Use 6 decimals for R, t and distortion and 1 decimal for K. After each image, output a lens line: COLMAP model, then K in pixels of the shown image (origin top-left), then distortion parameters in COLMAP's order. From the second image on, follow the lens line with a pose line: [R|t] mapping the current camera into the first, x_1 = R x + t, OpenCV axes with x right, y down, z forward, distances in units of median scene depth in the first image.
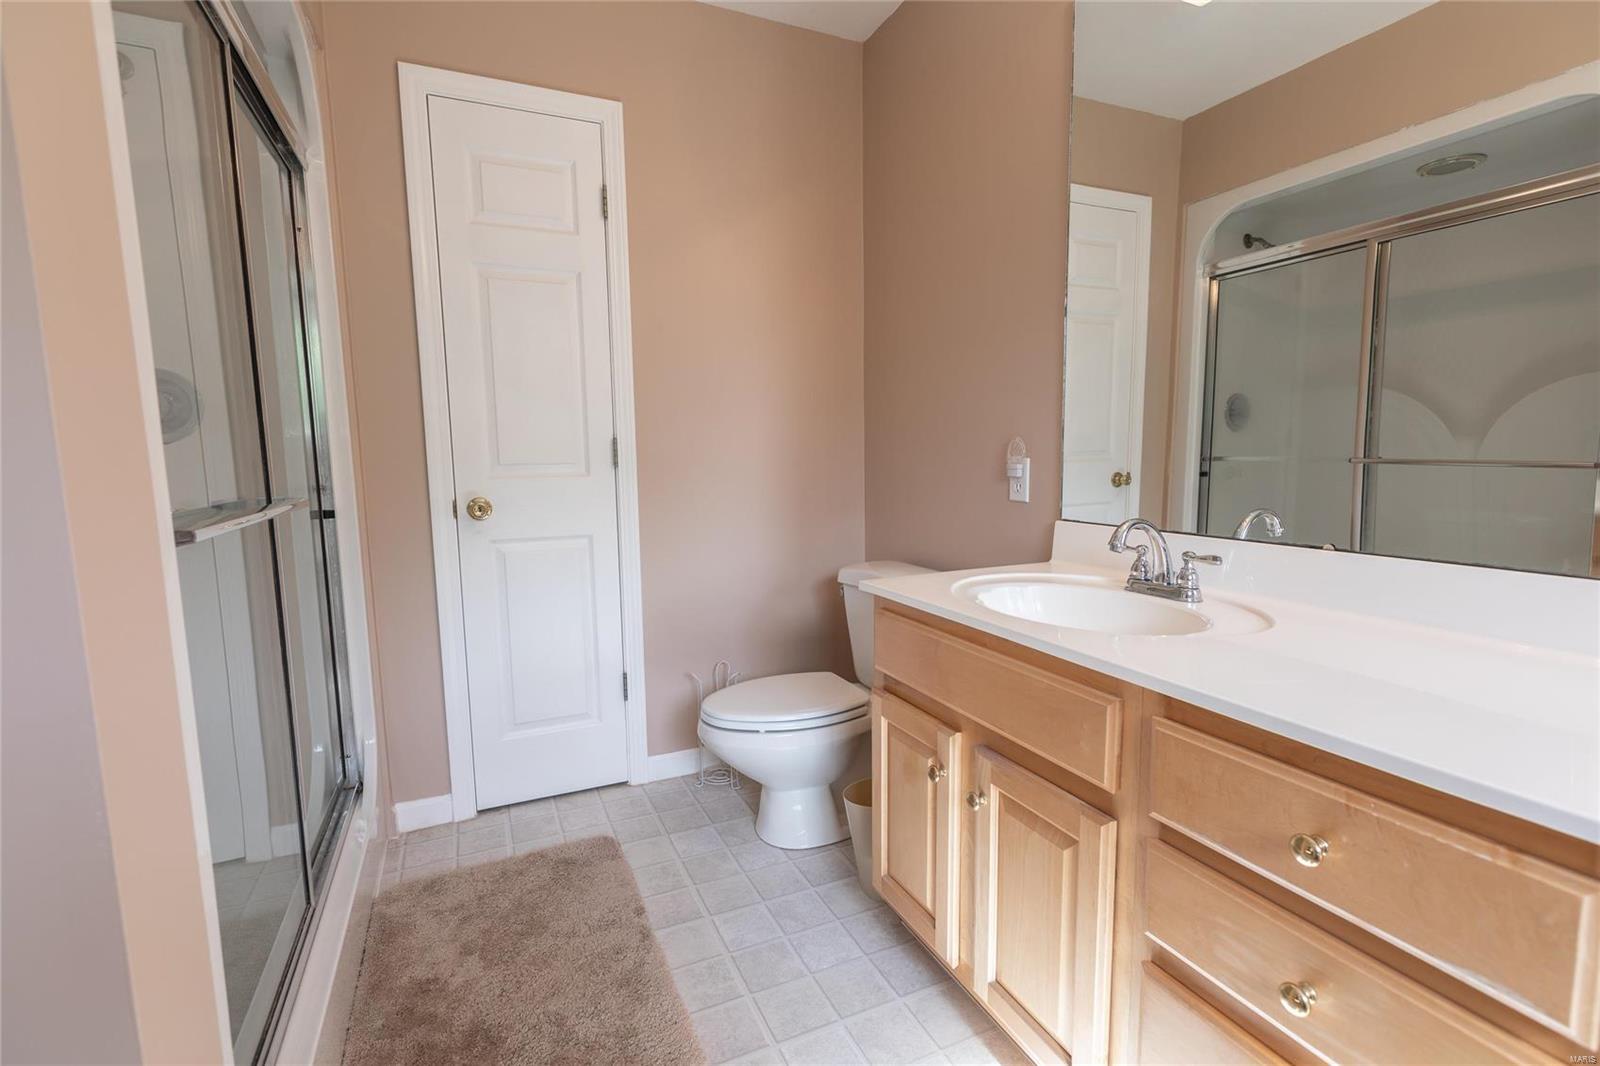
lens RADIAL K [[725.2, 0, 798.0], [0, 725.2, 535.3], [0, 0, 1]] dist [0.001654, -0.000125]
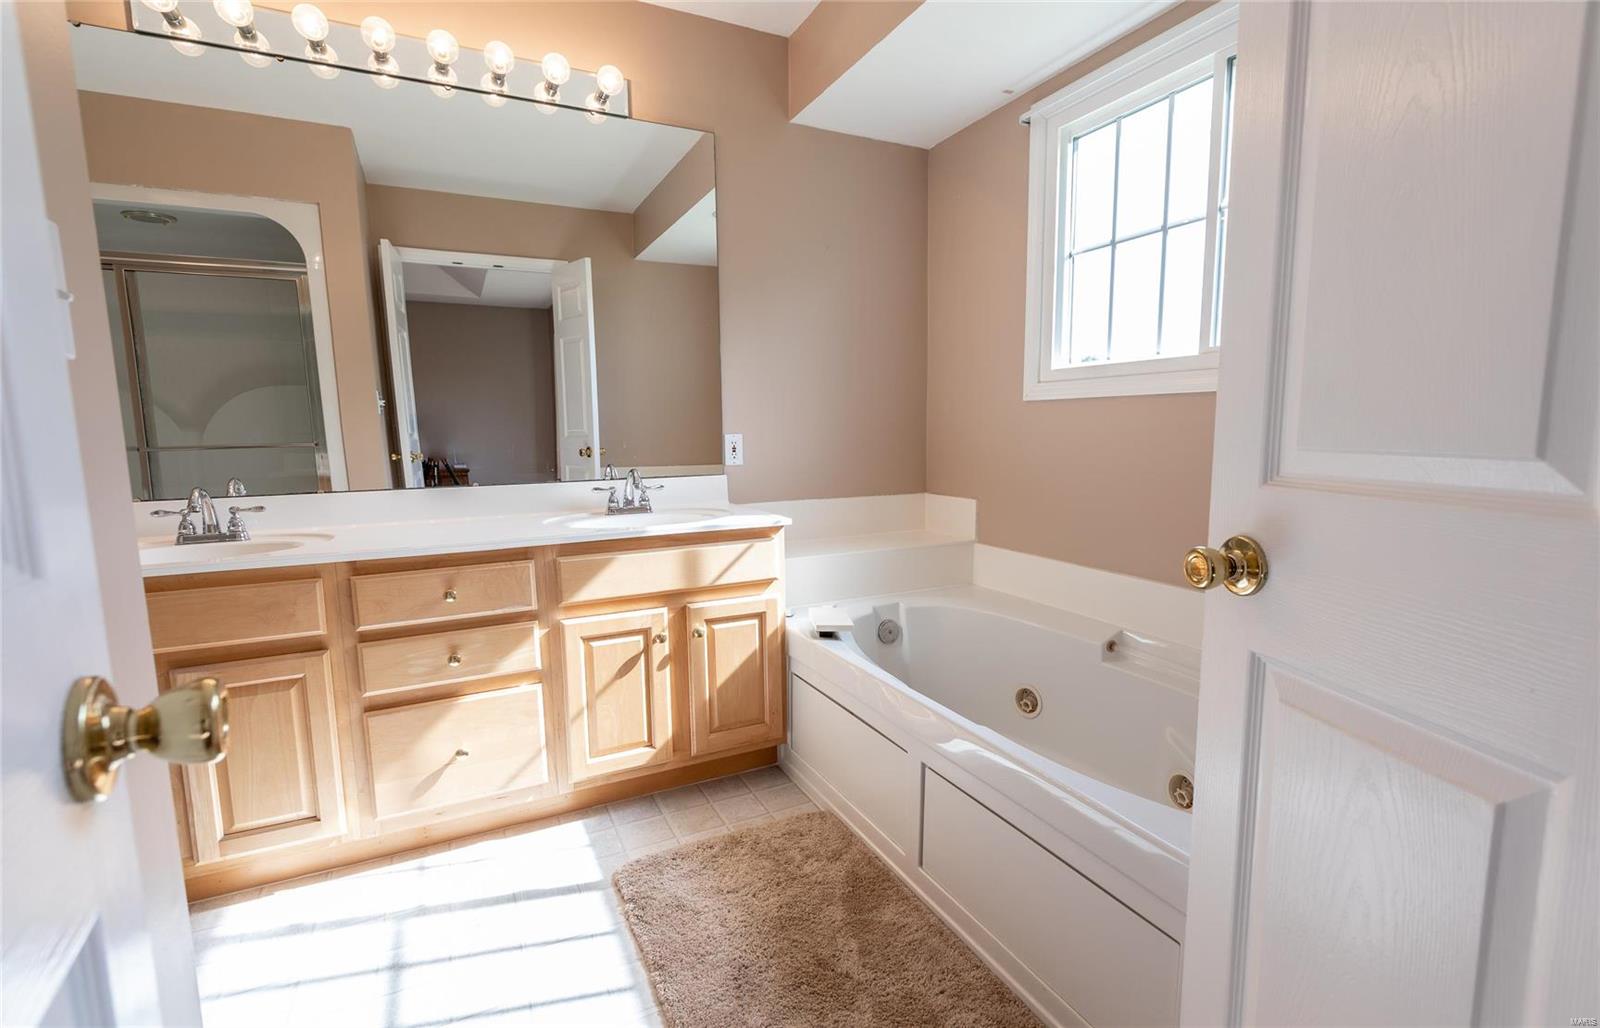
lens RADIAL K [[729.1, 0, 802.1], [0, 729.1, 516.0], [0, 0, 1]] dist [0.000266, -0.000040]
pose [[-0.036896, -0.111480, 0.993081, -1.208477], [0.126716, 0.985215, 0.115305, 0.021340], [-0.991253, 0.130094, -0.022225, -0.115531]]
